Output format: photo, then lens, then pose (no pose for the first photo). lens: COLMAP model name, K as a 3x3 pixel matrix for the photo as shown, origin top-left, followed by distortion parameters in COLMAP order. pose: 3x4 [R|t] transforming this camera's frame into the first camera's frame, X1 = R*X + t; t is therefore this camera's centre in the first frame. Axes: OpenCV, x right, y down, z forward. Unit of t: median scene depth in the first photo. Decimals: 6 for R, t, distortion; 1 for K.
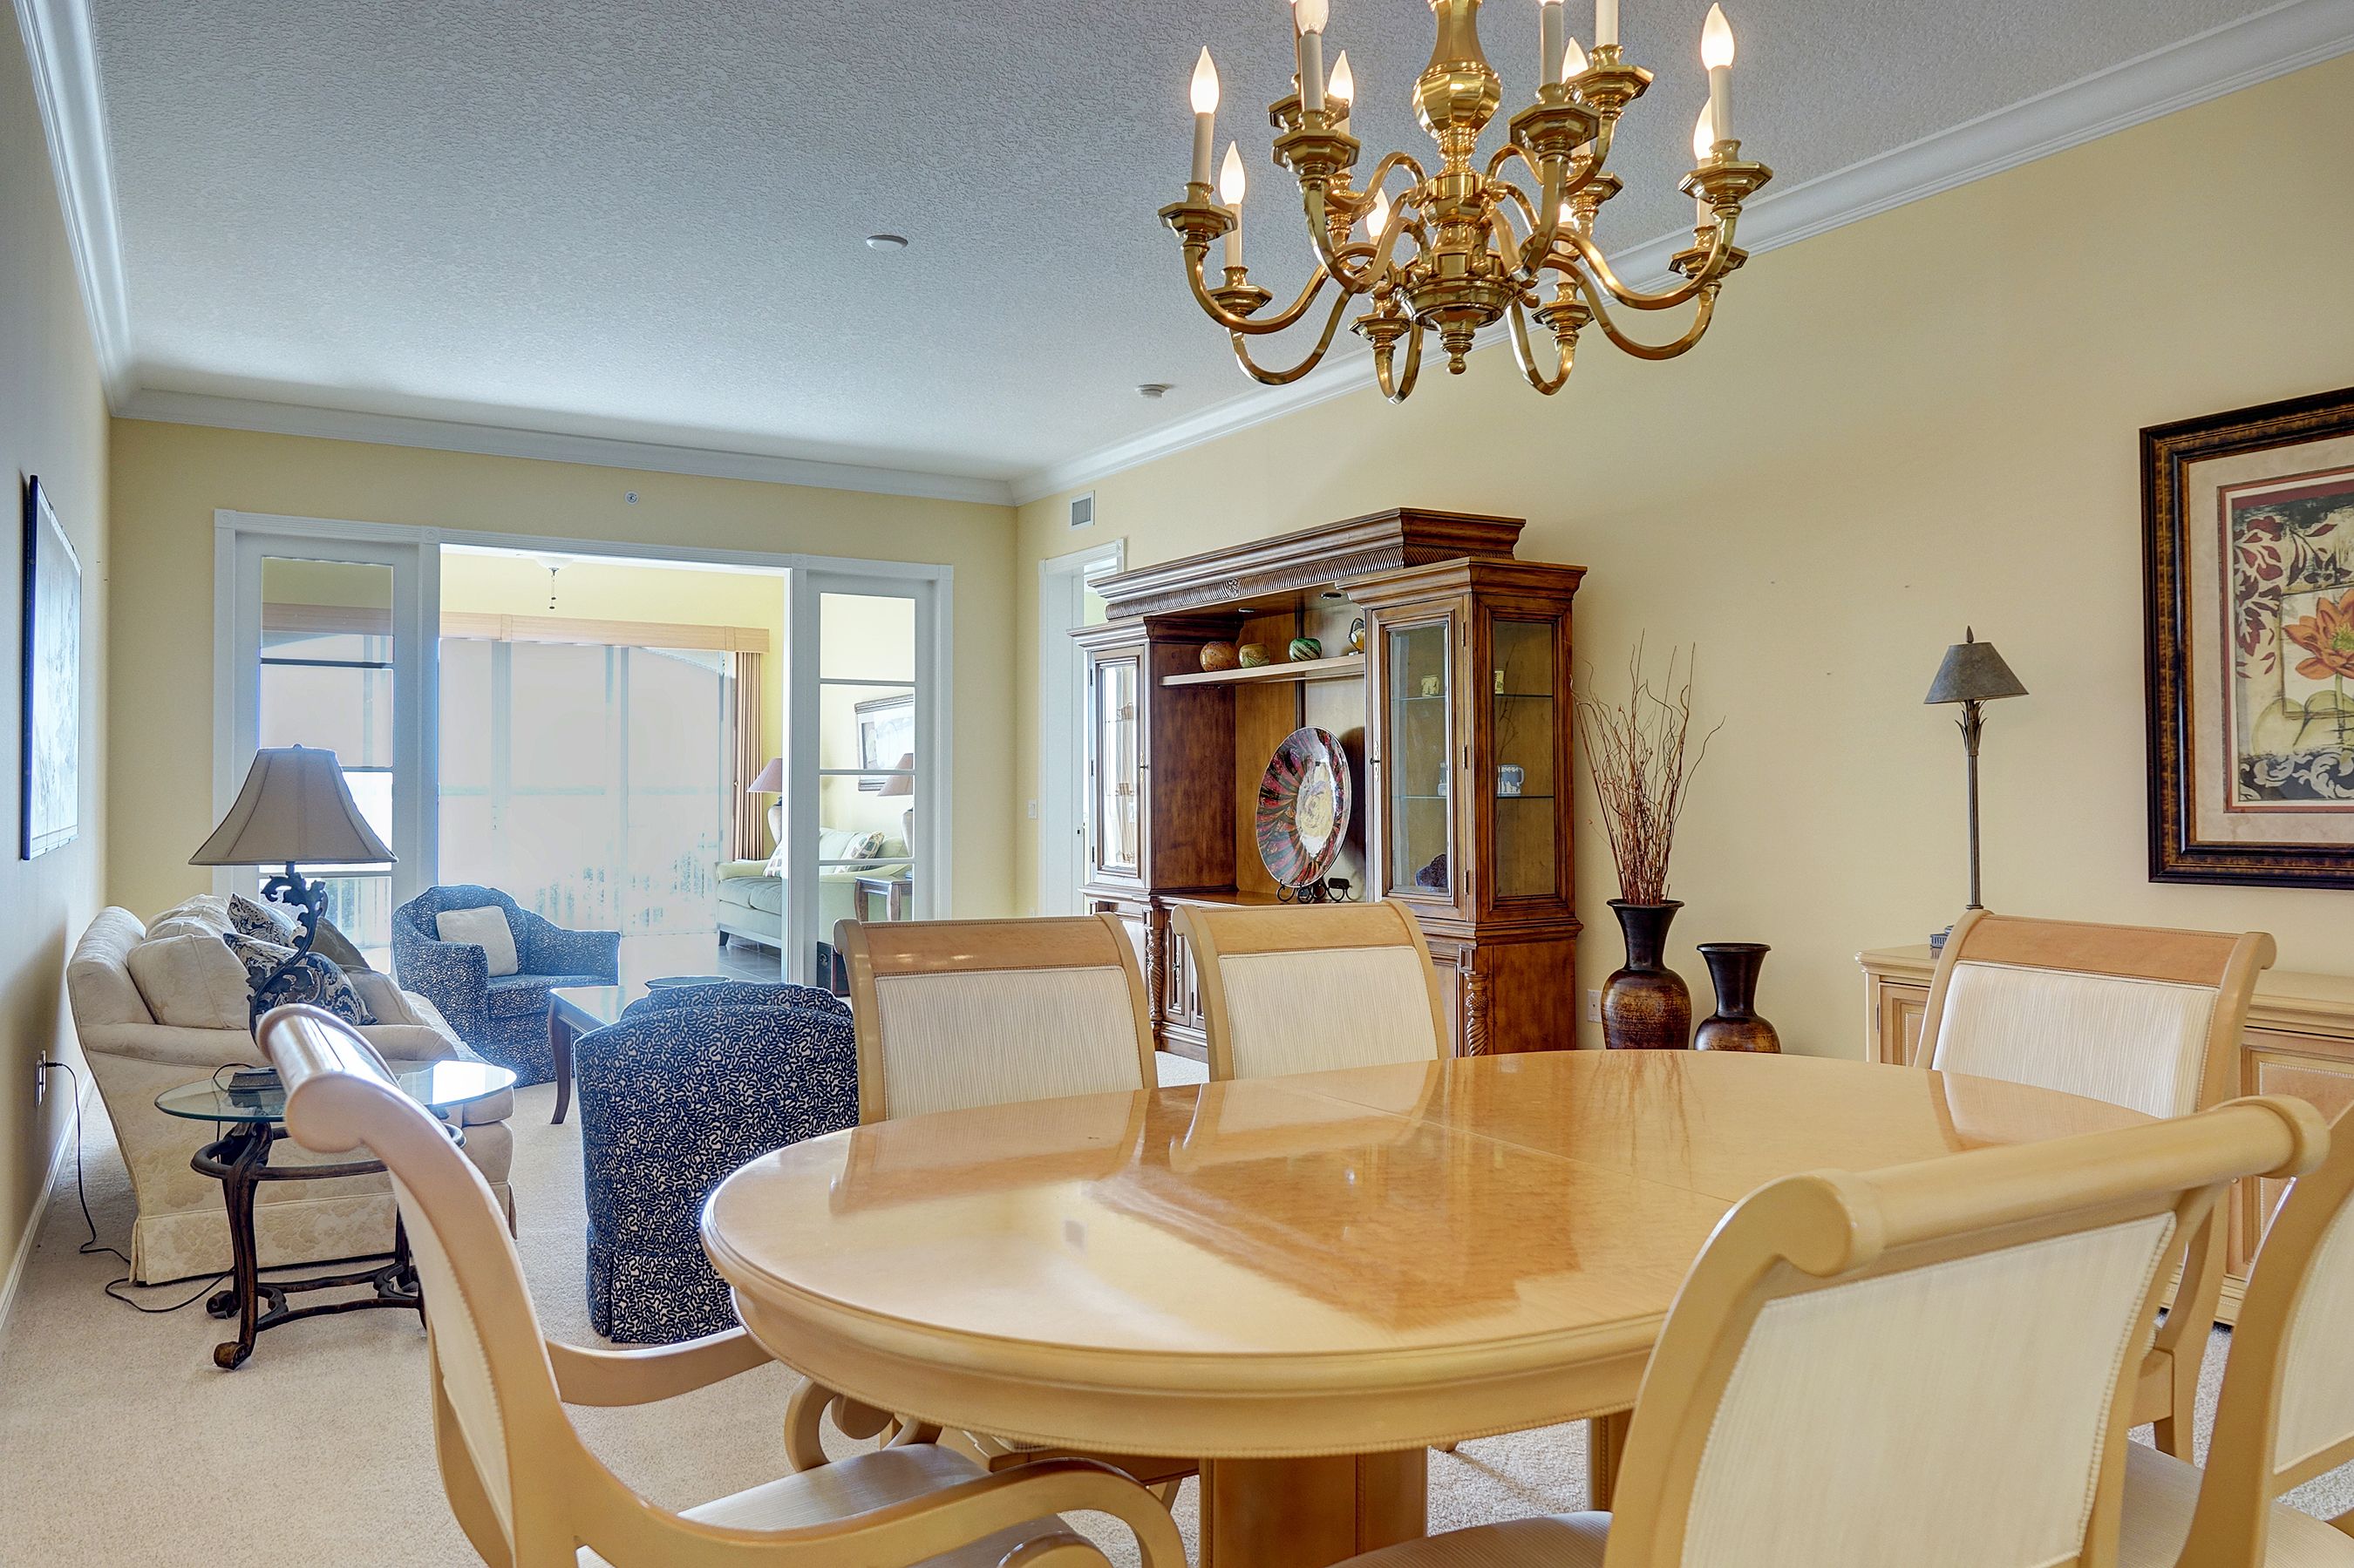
lens RADIAL K [[1636.3, 0, 1176.5], [0, 1636.3, 770.4], [0, 0, 1]] dist [0.003709, 0.001086]
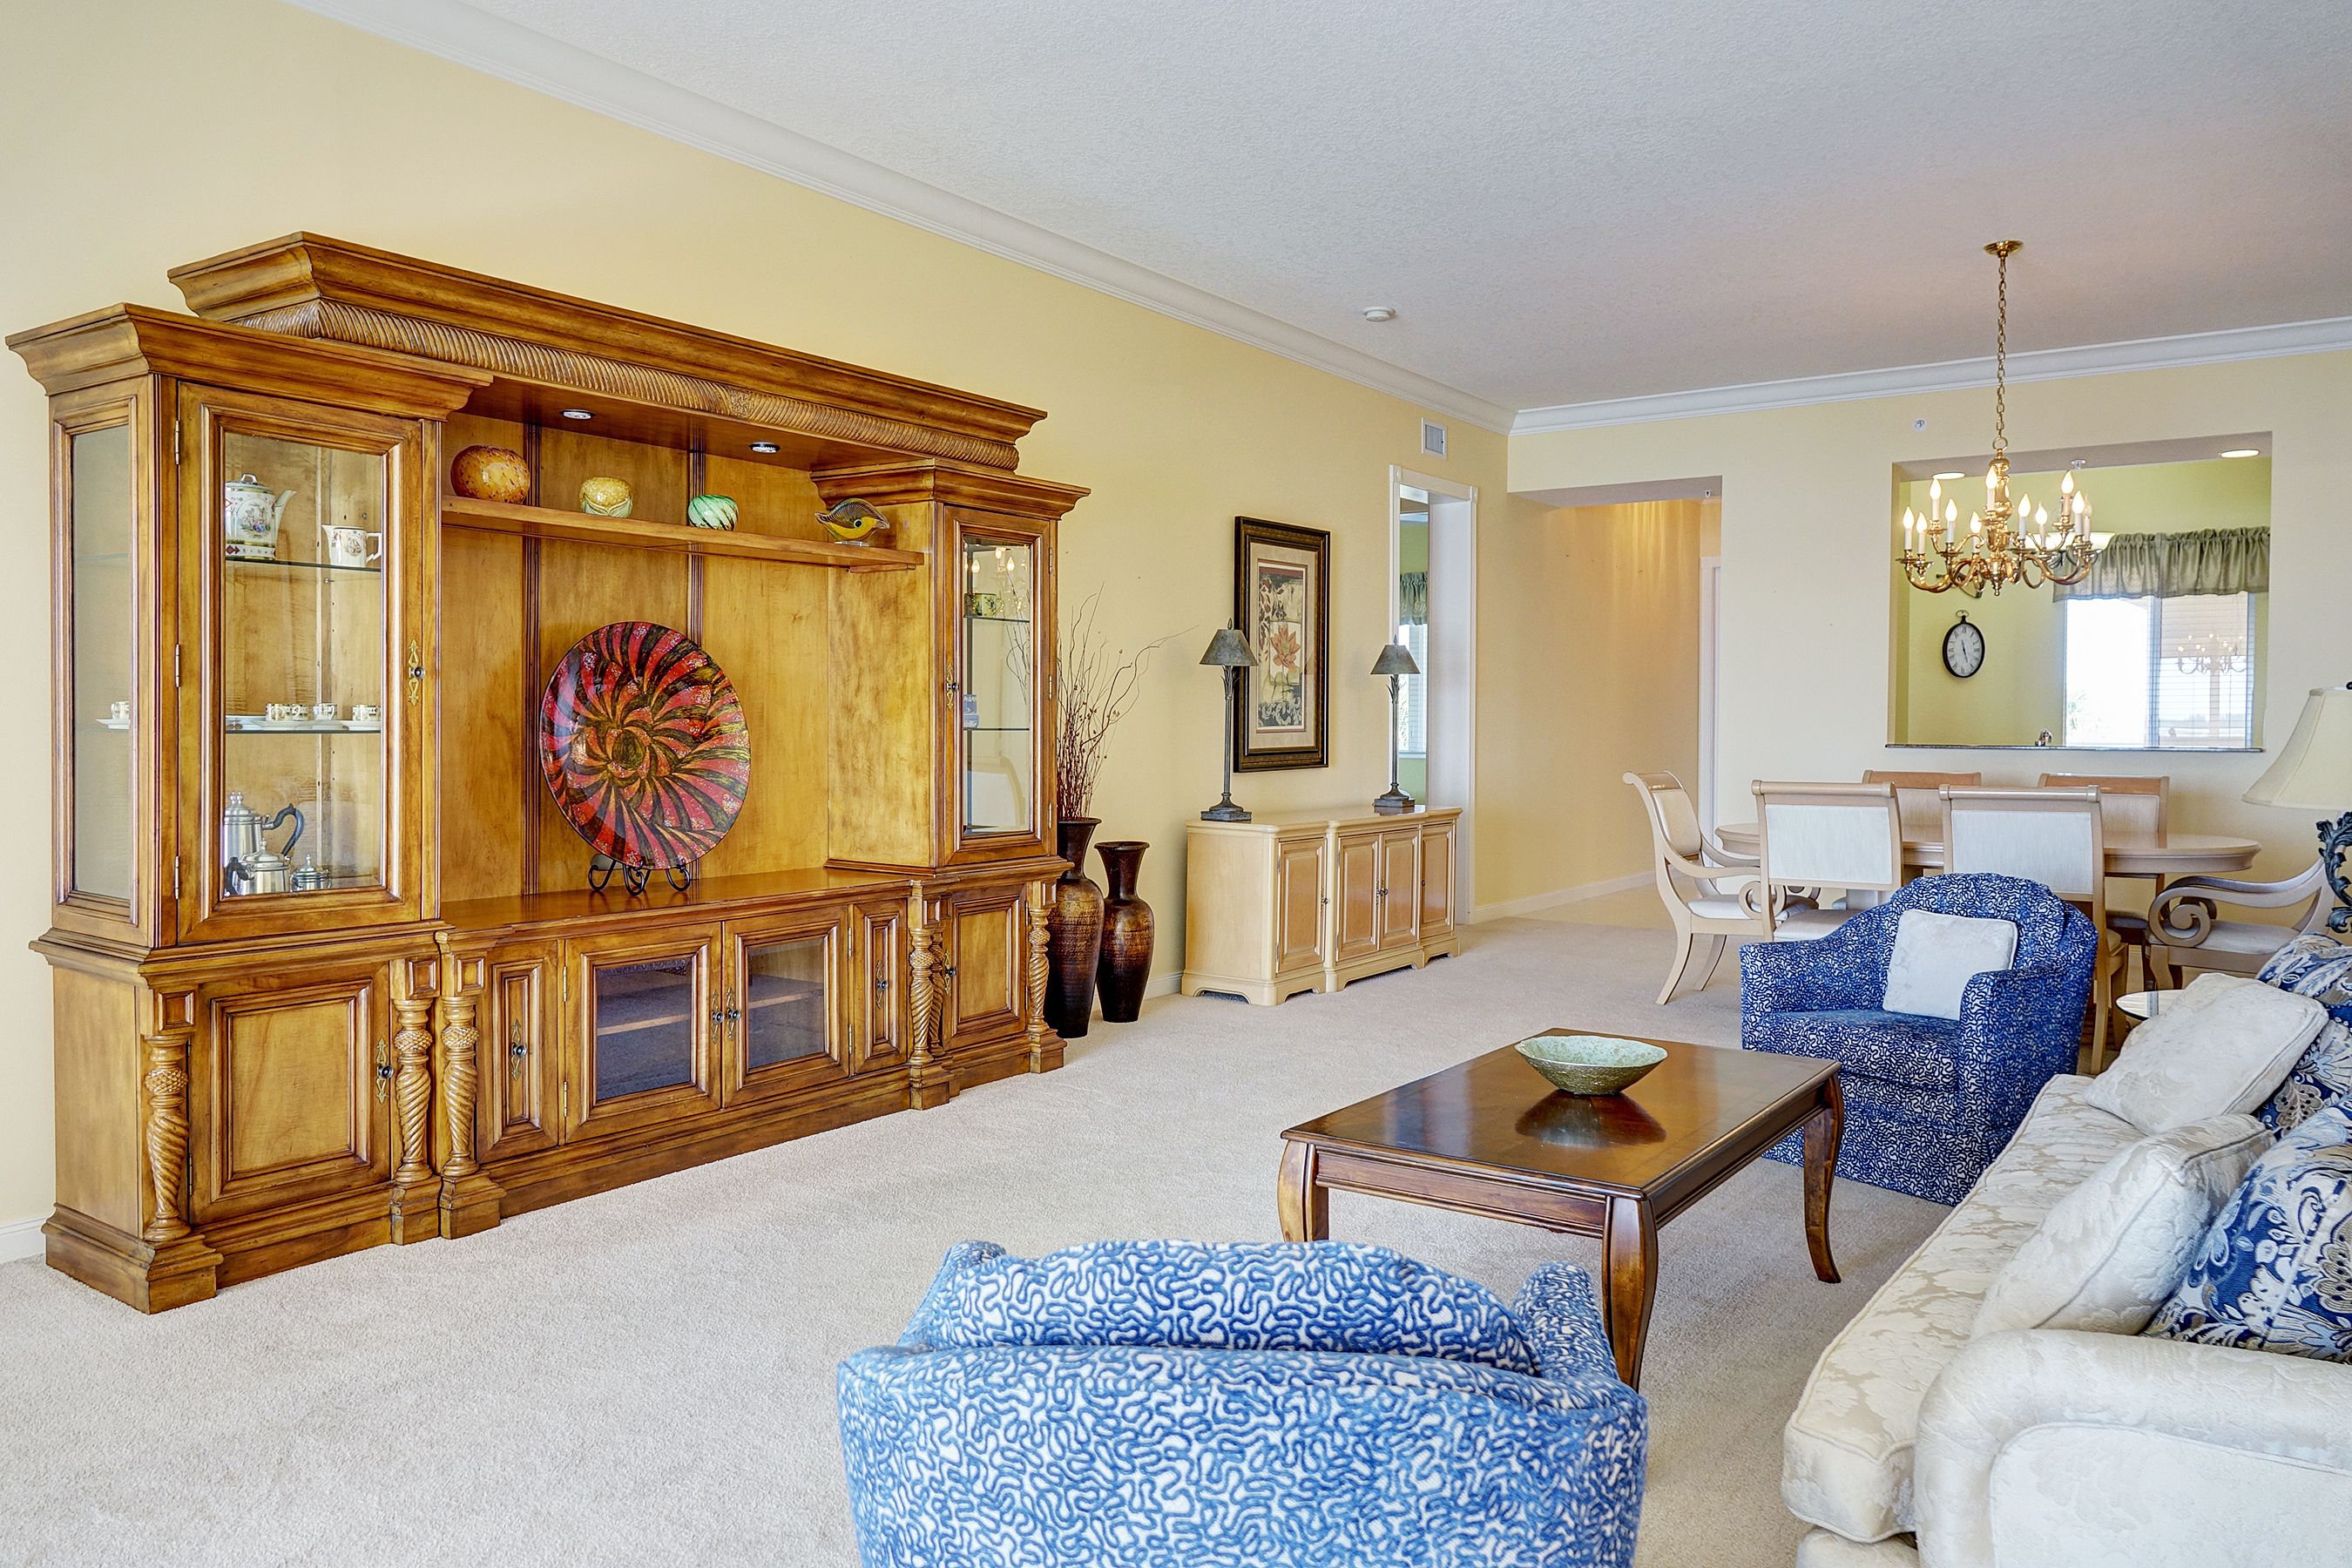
lens RADIAL K [[1635.2, 0, 1175.5], [0, 1635.2, 770.4], [0, 0, 1]] dist [0.003709, 0.001086]
pose [[-0.402580, -0.035308, 0.914704, -1.078072], [-0.014641, 0.999376, 0.032132, 0.009790], [-0.915268, -0.000456, -0.402846, 1.903738]]
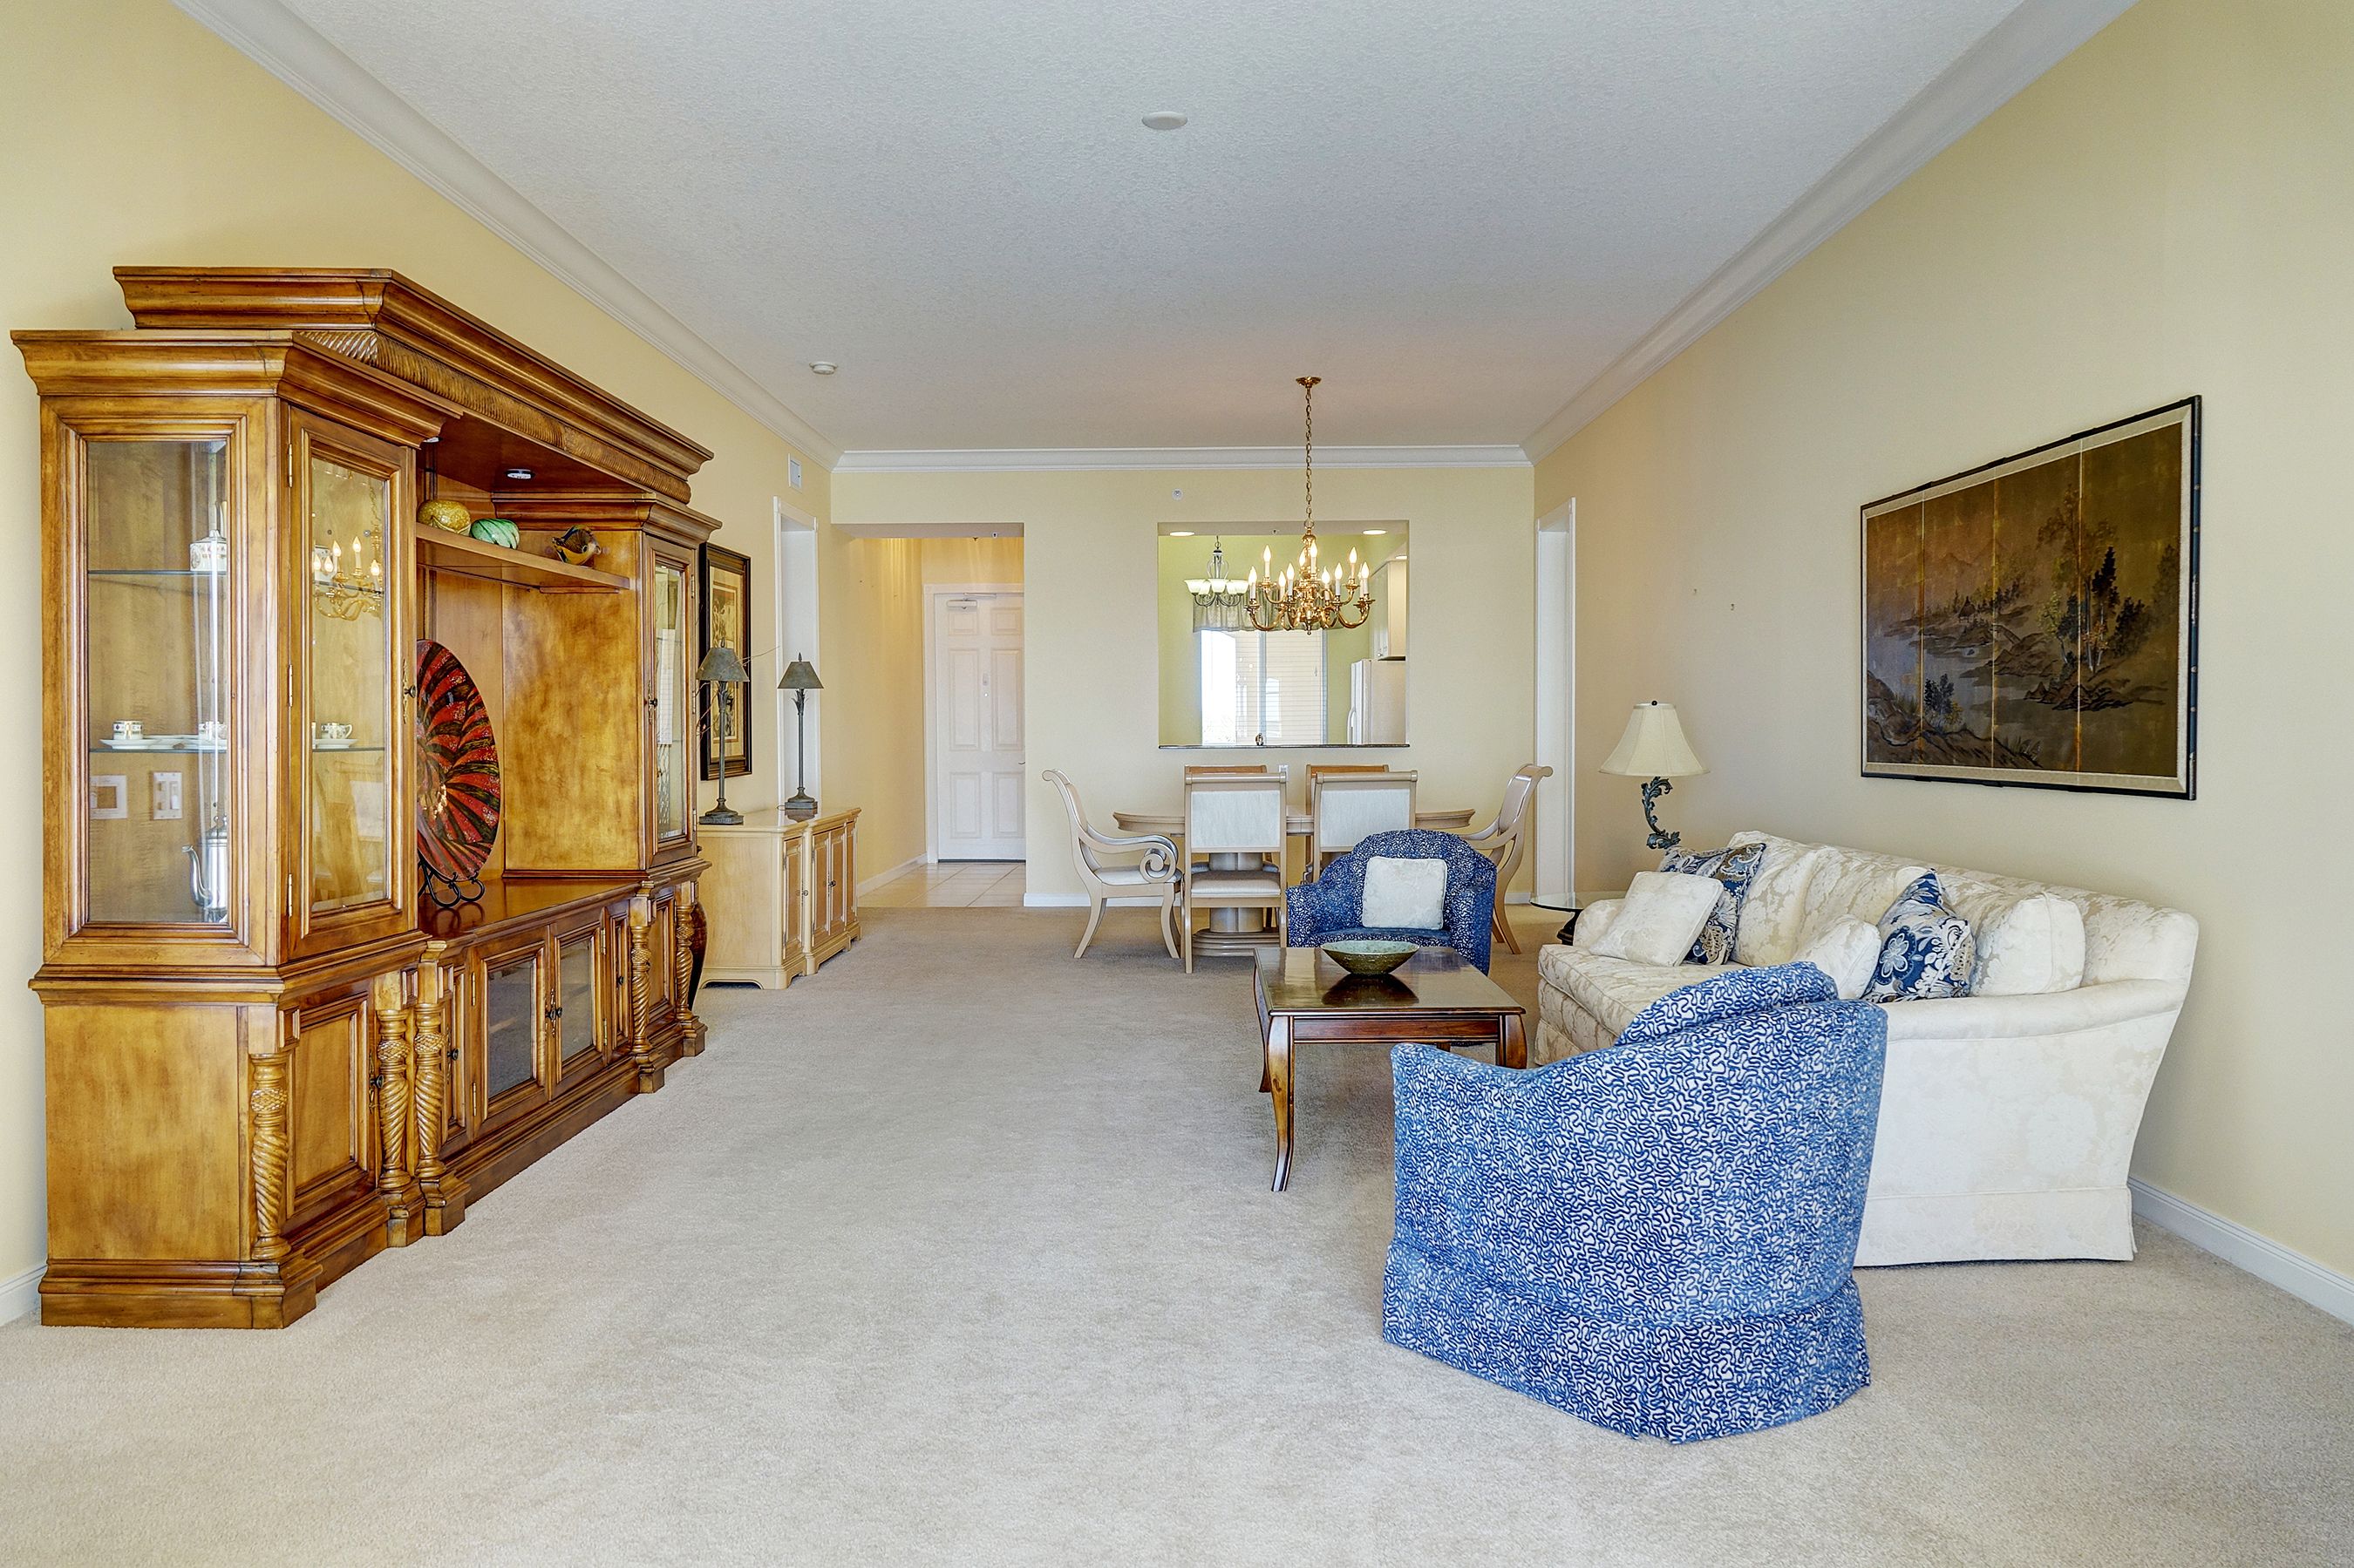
lens RADIAL K [[1636.3, 0, 1176.5], [0, 1636.3, 770.4], [0, 0, 1]] dist [0.003709, 0.001086]
pose [[-0.845200, -0.014214, 0.534261, -0.972693], [-0.003208, 0.999763, 0.021525, 0.013689], [-0.534440, 0.016479, -0.845046, 2.391320]]
